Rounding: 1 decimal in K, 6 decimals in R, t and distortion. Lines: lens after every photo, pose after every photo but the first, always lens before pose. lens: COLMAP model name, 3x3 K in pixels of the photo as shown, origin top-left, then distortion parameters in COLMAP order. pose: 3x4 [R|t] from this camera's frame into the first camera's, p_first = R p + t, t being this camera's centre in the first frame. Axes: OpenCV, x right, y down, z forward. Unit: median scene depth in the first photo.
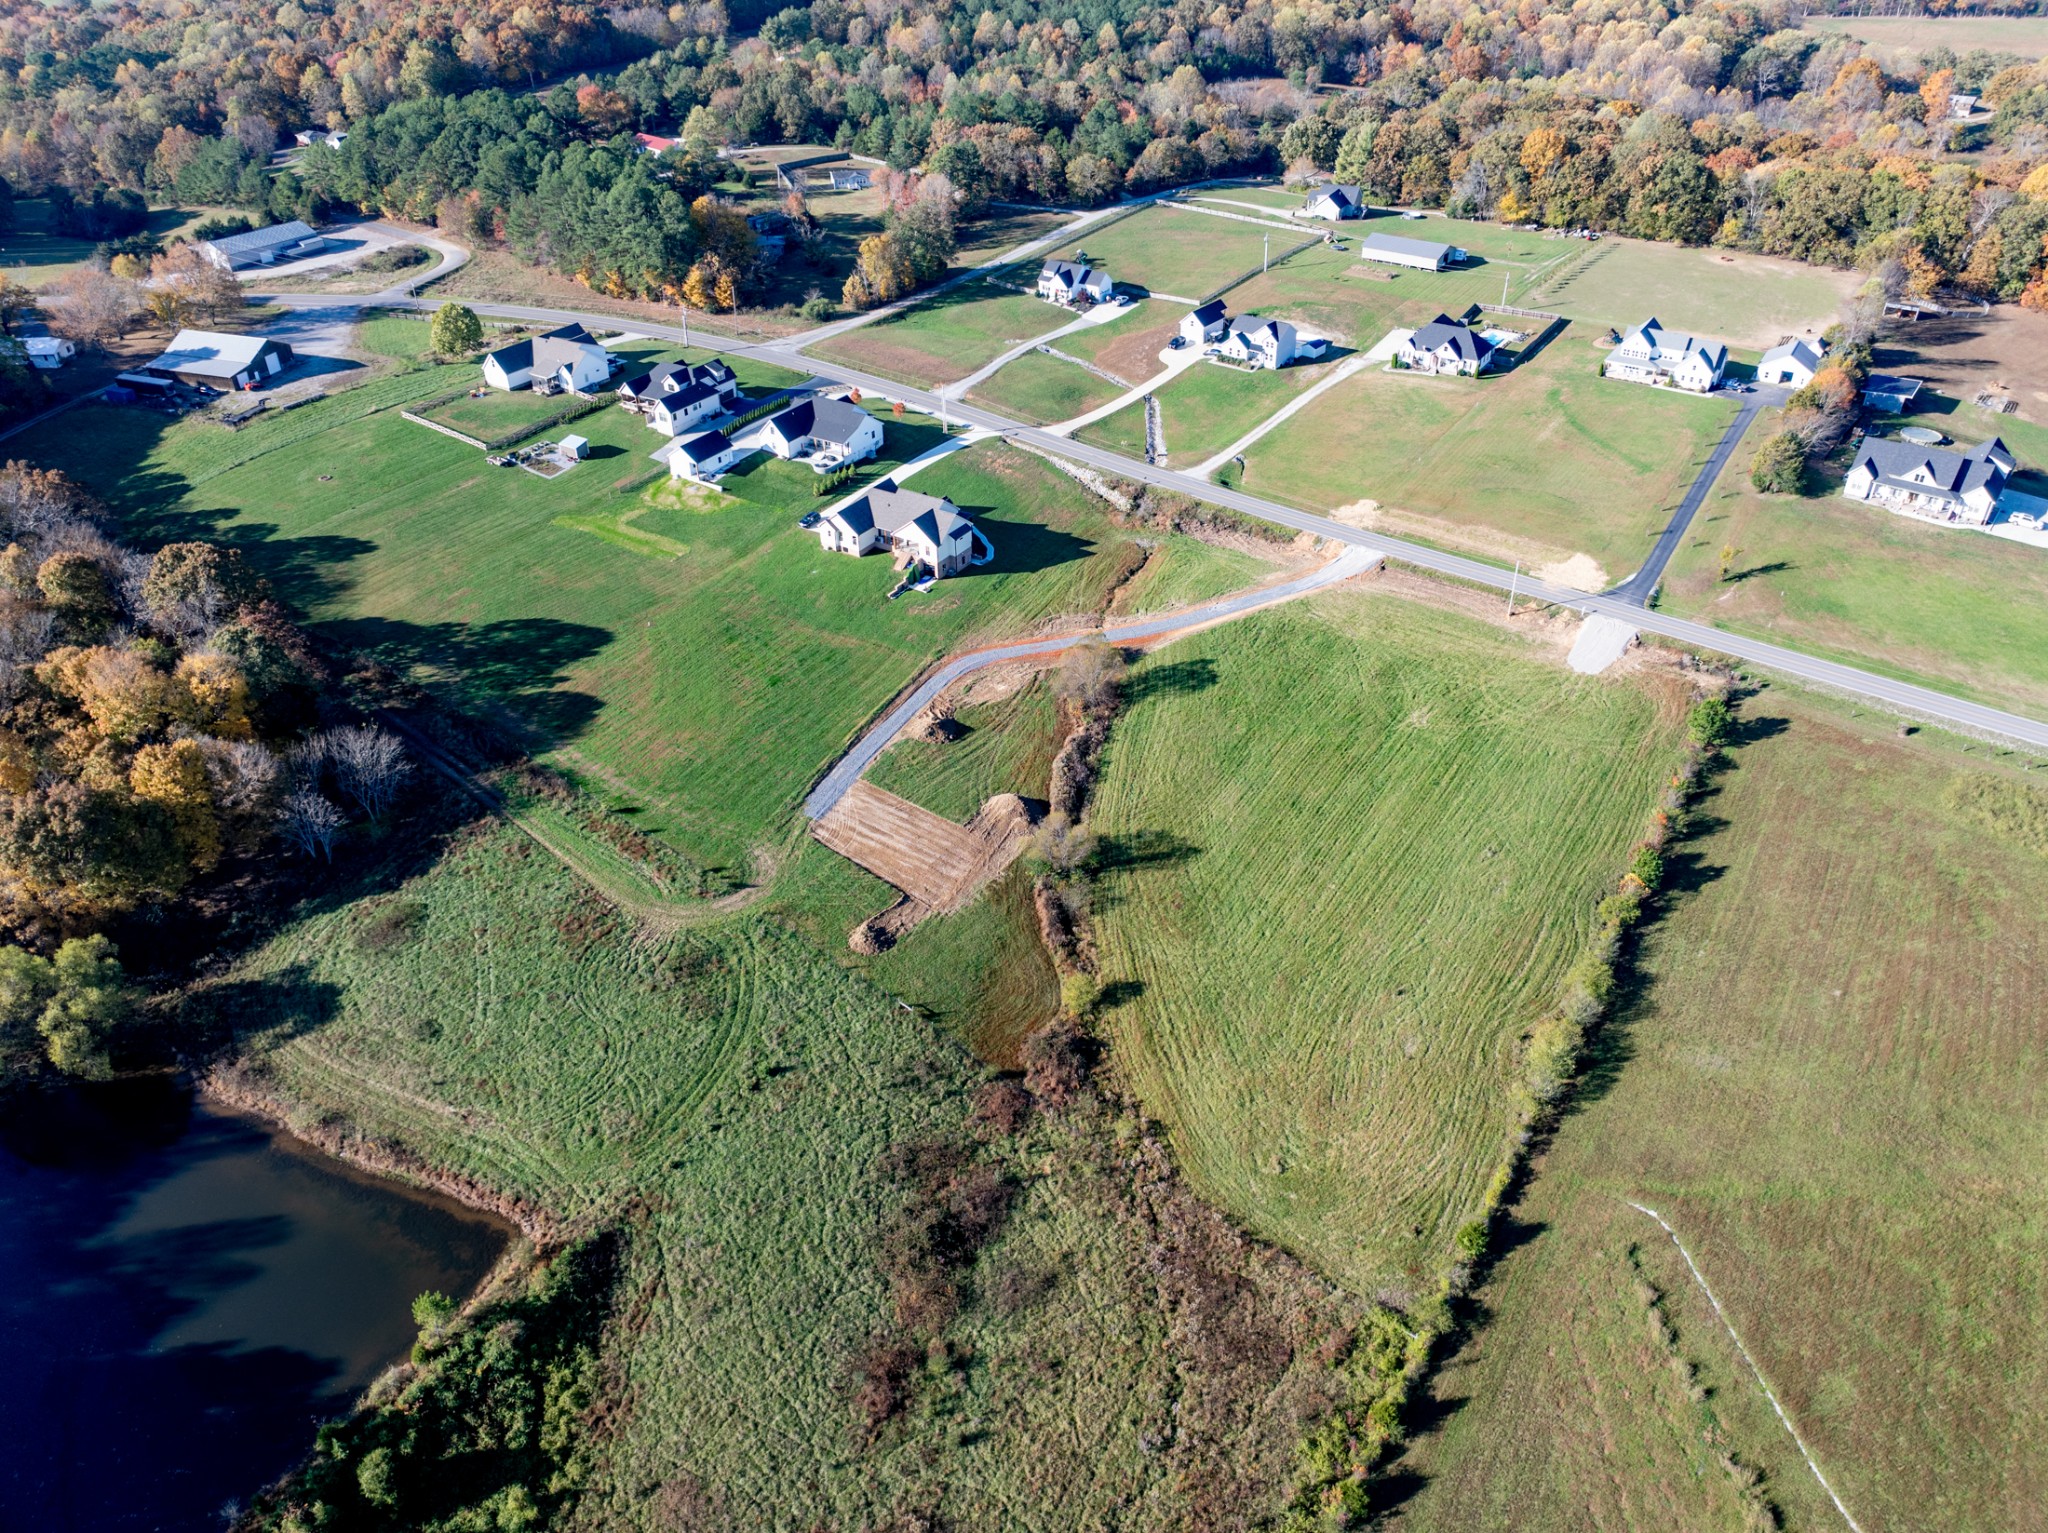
lens RADIAL K [[1447.7, 0, 1024.0], [0, 1447.7, 750.1], [0, 0, 1]] dist [-0.047845, 0.012712]
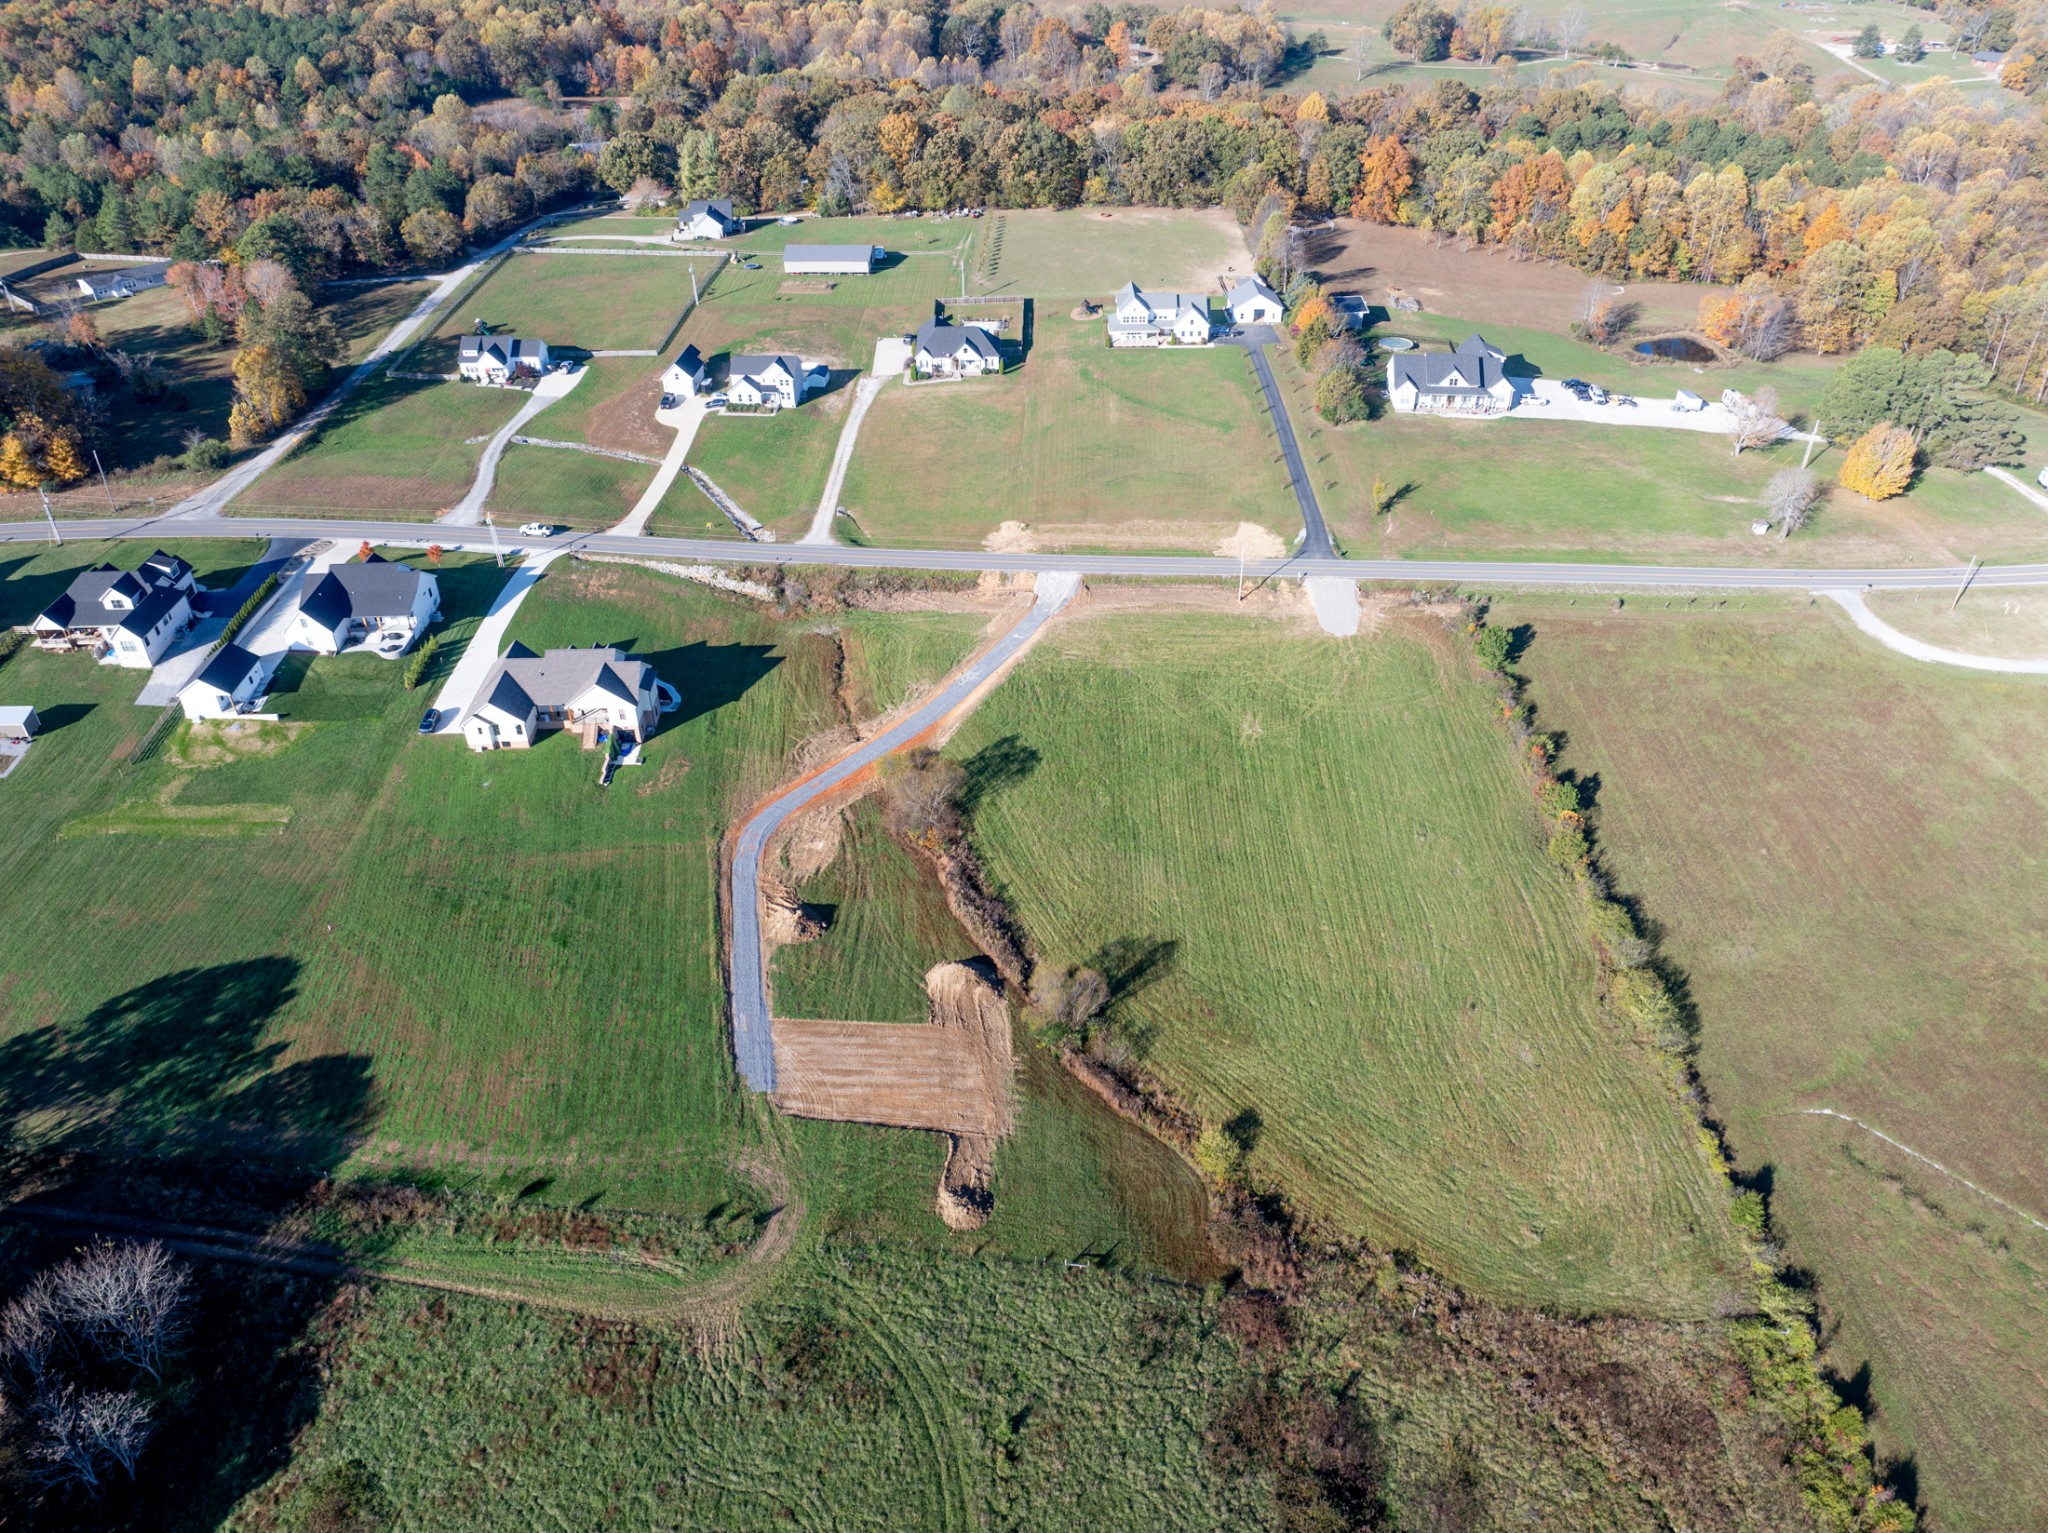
lens RADIAL K [[1447.7, 0, 1030.1], [0, 1447.7, 757.2], [0, 0, 1]] dist [-0.047845, 0.012712]
pose [[0.827079, -0.313934, 0.466247, -0.324807], [0.311394, 0.946481, 0.084900, -0.140117], [-0.467947, 0.074968, 0.880571, 0.233062]]
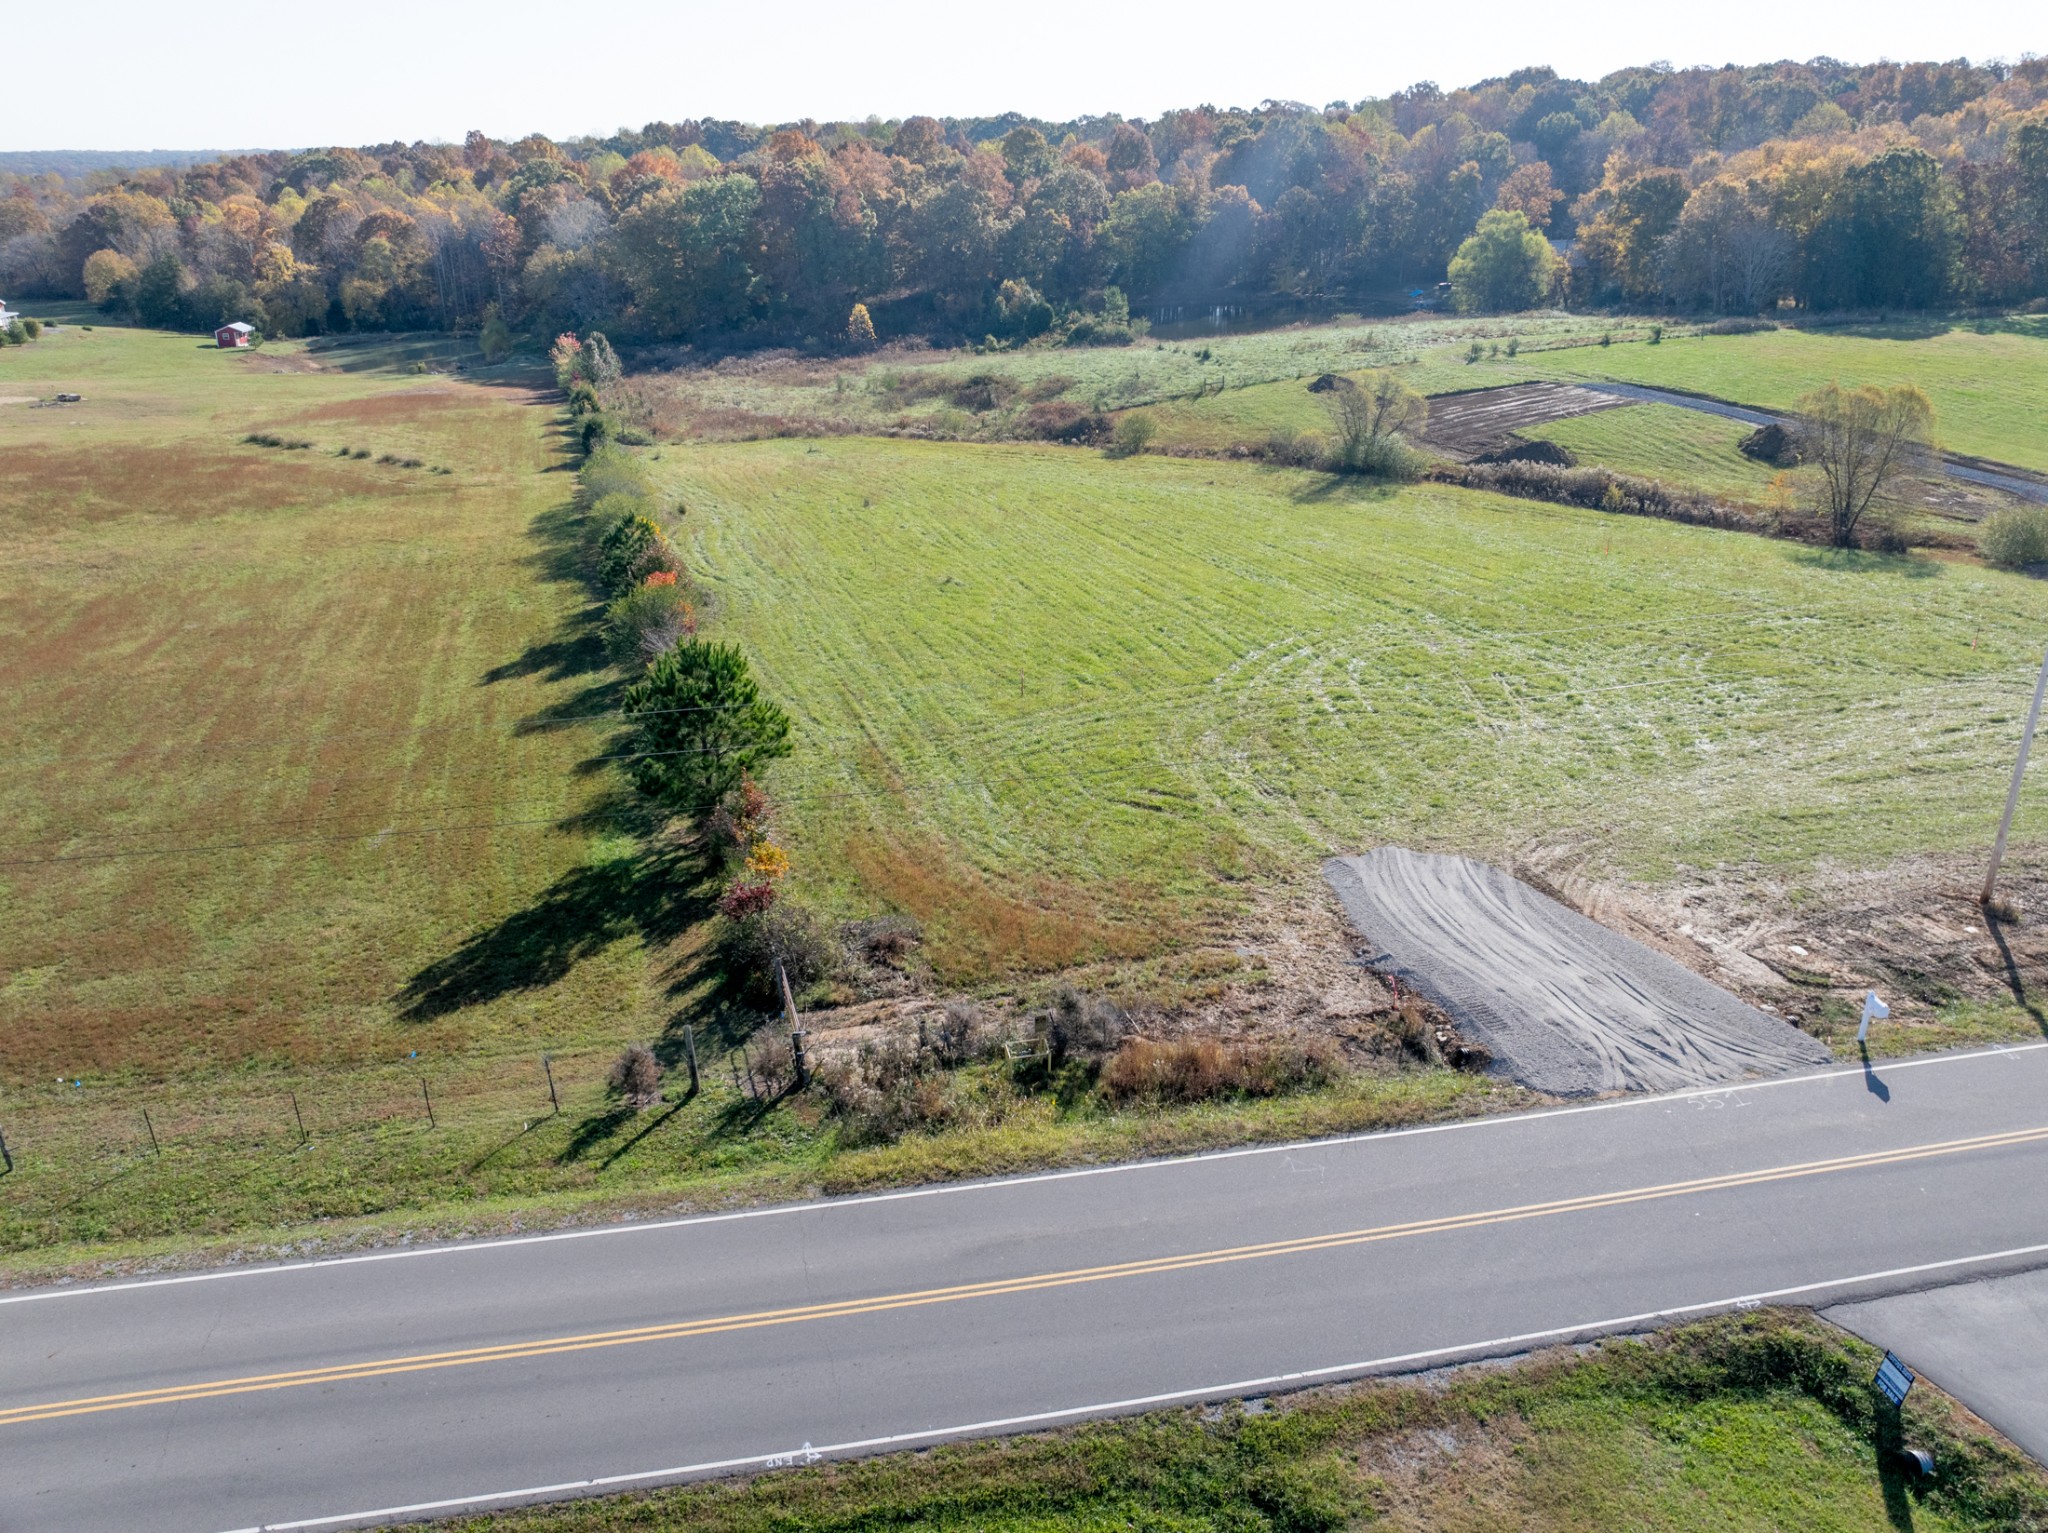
lens RADIAL K [[1447.7, 0, 1037.6], [0, 1447.7, 757.0], [0, 0, 1]] dist [-0.047845, 0.012712]
pose [[-0.618022, 0.329458, -0.713797, 0.621216], [-0.425699, 0.623078, 0.656166, -0.199876], [0.660931, 0.709388, -0.244826, 1.104199]]
